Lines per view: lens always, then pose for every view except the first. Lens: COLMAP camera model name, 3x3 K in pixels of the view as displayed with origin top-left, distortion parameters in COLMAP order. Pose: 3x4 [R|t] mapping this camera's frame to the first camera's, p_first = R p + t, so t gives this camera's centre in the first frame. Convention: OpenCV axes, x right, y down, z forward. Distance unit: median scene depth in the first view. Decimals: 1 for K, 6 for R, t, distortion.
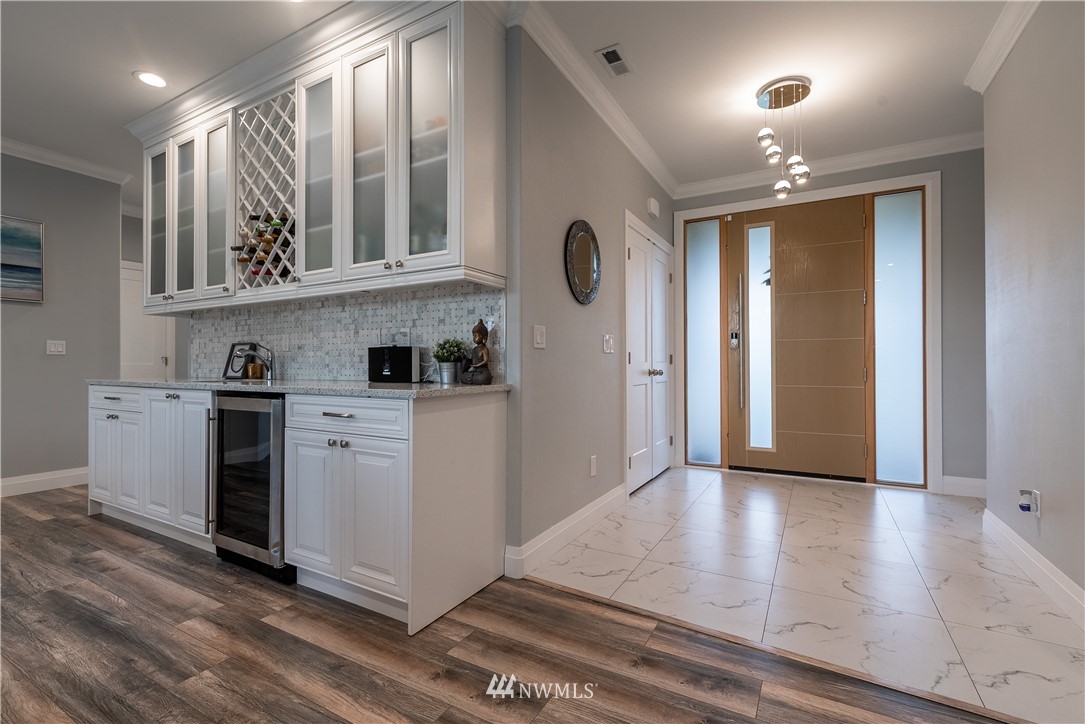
lens RADIAL K [[495.2, 0, 538.7], [0, 495.2, 363.7], [0, 0, 1]] dist [0.000755, -0.000031]
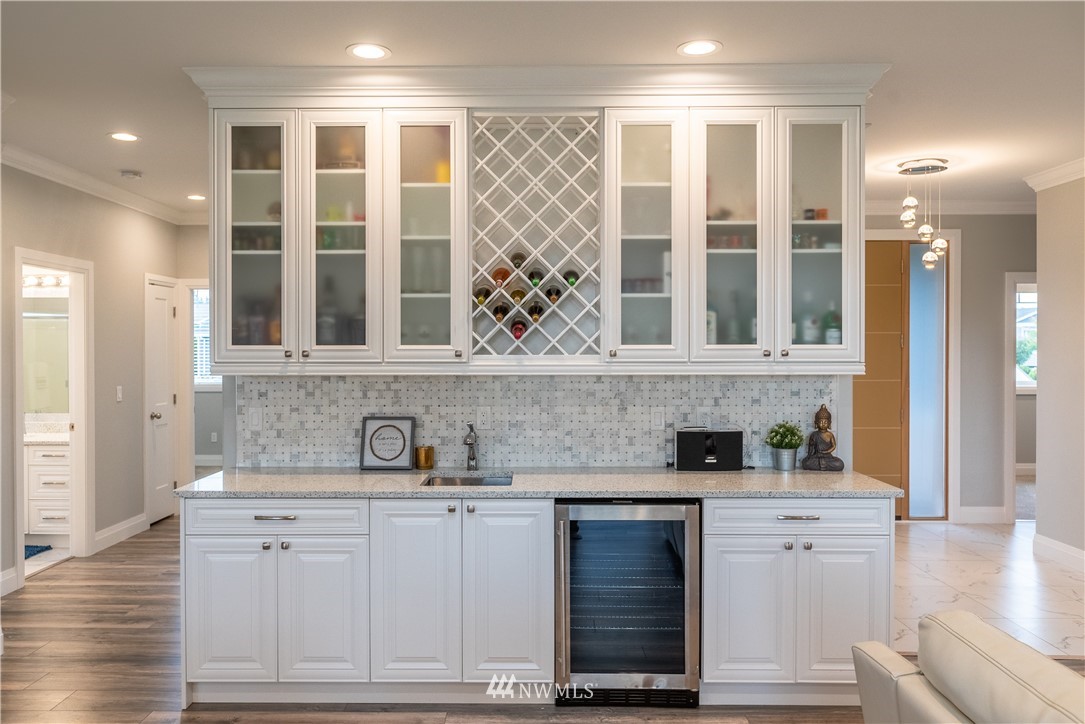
lens RADIAL K [[789.1, 0, 541.9], [0, 789.1, 358.2], [0, 0, 1]] dist [-0.007802, -0.006343]
pose [[0.869821, -0.003922, 0.493351, -1.192234], [-0.001337, 0.999946, 0.010305, -0.169498], [-0.493365, -0.009623, 0.869769, -0.086192]]
